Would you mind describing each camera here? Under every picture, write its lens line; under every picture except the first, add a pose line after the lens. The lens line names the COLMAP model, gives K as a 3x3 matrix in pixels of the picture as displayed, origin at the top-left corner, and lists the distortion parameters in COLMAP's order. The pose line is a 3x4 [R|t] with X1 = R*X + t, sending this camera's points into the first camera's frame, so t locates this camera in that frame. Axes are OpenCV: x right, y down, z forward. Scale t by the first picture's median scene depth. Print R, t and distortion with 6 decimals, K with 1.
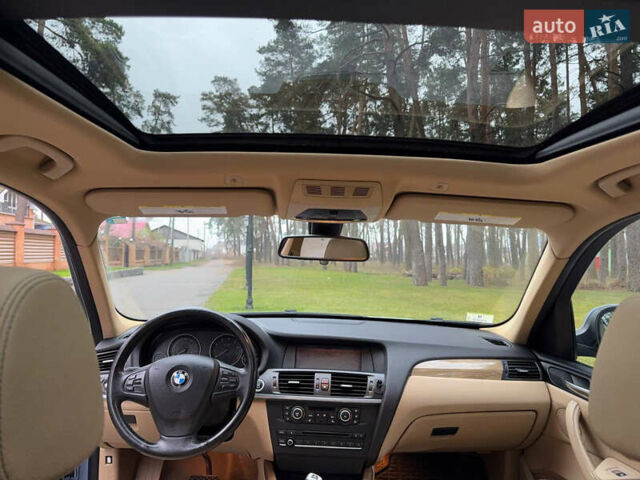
lens RADIAL K [[442.6, 0, 320.0], [0, 442.6, 240.0], [0, 0, 1]] dist [0.098663, -0.161361]
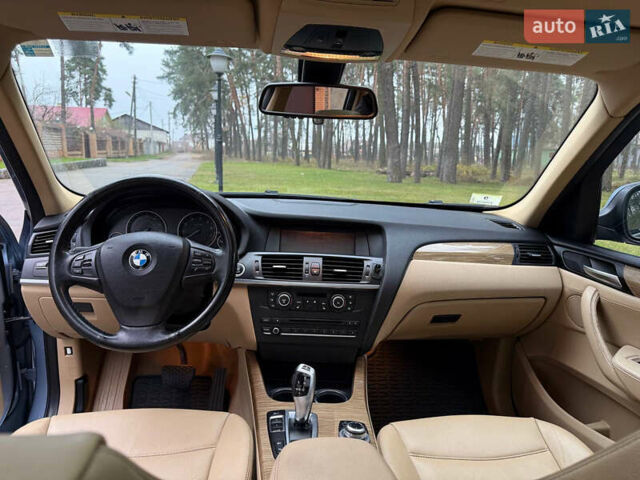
lens RADIAL K [[442.6, 0, 320.0], [0, 442.6, 240.0], [0, 0, 1]] dist [0.098663, -0.161361]
pose [[0.997921, 0.006404, 0.064132, -0.035076], [-0.020782, 0.973873, 0.226139, 0.072085], [-0.061008, -0.227001, 0.971982, 0.171890]]
